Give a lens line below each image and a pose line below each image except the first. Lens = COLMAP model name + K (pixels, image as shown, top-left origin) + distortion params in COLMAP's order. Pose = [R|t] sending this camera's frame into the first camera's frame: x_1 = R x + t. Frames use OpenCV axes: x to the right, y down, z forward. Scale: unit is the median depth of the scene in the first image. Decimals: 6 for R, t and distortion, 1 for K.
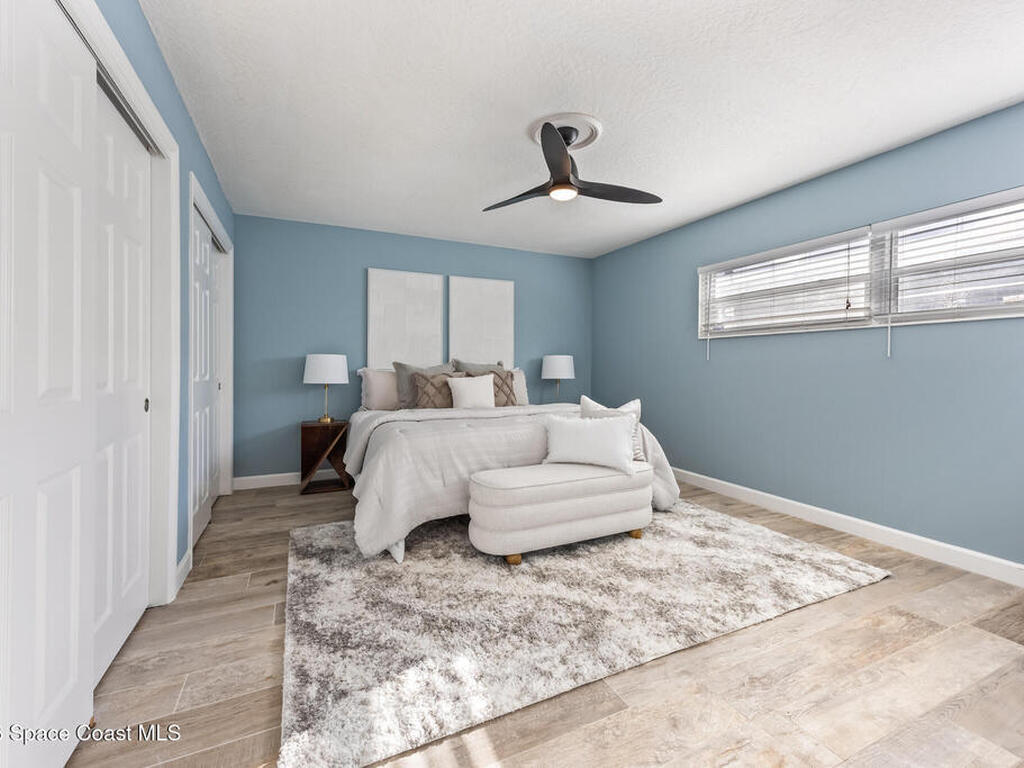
lens RADIAL K [[438.6, 0, 511.6], [0, 438.6, 379.6], [0, 0, 1]] dist [0.002736, 0.000433]
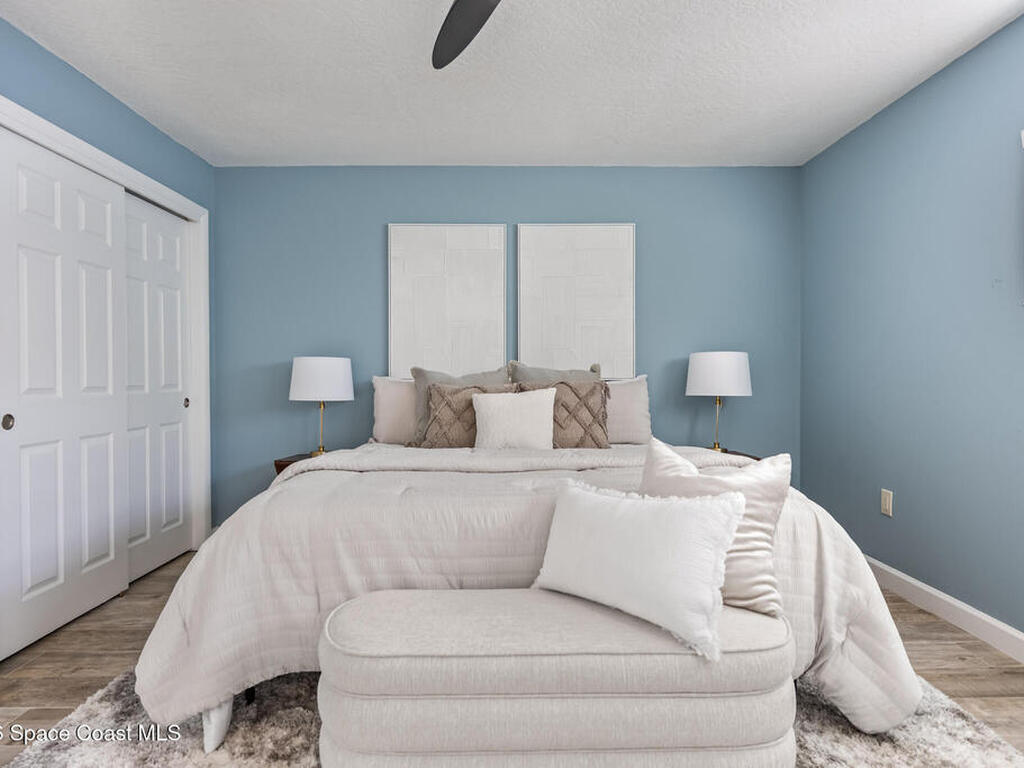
lens RADIAL K [[585.1, 0, 512.0], [0, 585.1, 384.0], [0, 0, 1]] dist [-0.001762, 0.000981]
pose [[0.909488, 0.004236, -0.415709, 0.226824], [-0.007176, 0.999959, -0.005509, -0.013572], [0.415669, 0.007994, 0.909481, 0.317608]]
